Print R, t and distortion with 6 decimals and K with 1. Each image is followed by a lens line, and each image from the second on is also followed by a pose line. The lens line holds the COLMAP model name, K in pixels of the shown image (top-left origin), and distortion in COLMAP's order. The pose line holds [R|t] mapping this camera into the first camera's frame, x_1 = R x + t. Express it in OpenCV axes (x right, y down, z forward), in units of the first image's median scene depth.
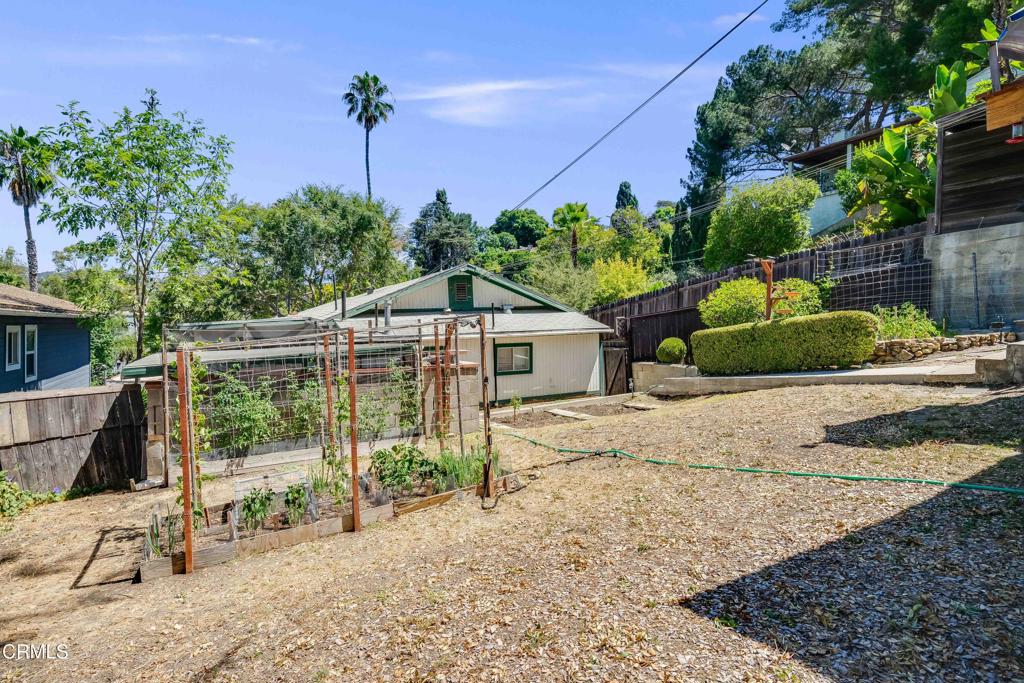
lens RADIAL K [[496.8, 0, 512.0], [0, 496.8, 341.5], [0, 0, 1]] dist [0.001547, 0.000188]
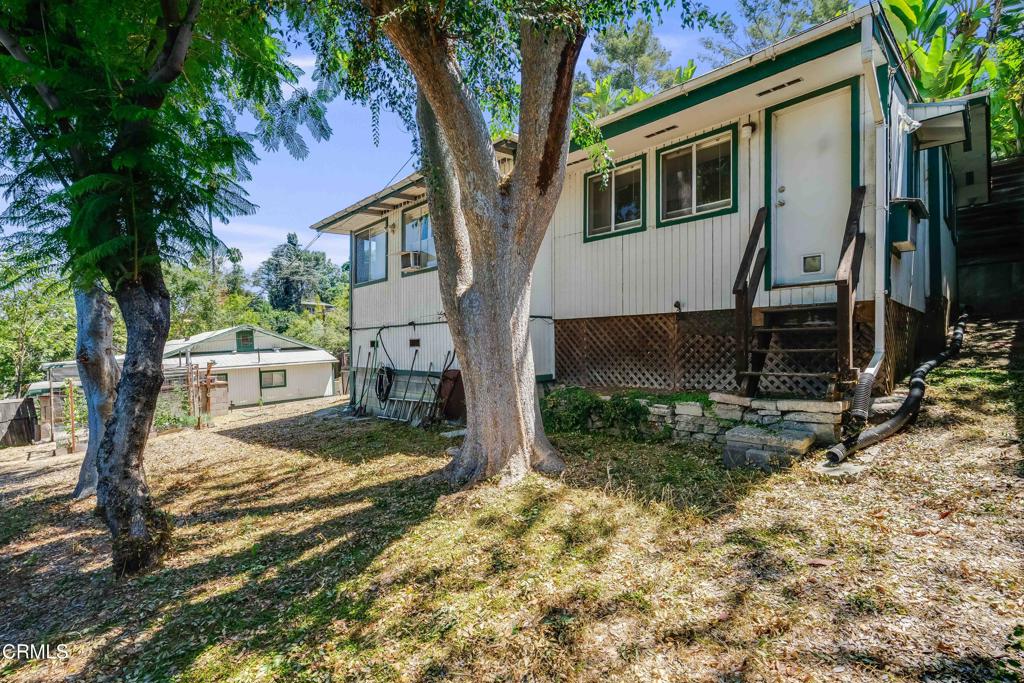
lens RADIAL K [[450.7, 0, 510.4], [0, 450.7, 352.8], [0, 0, 1]] dist [-0.000495, -0.000121]
pose [[0.966210, -0.019669, 0.257005, 0.370660], [0.023301, 0.999667, -0.011092, -0.018869], [-0.256702, 0.016706, 0.966346, -0.705887]]
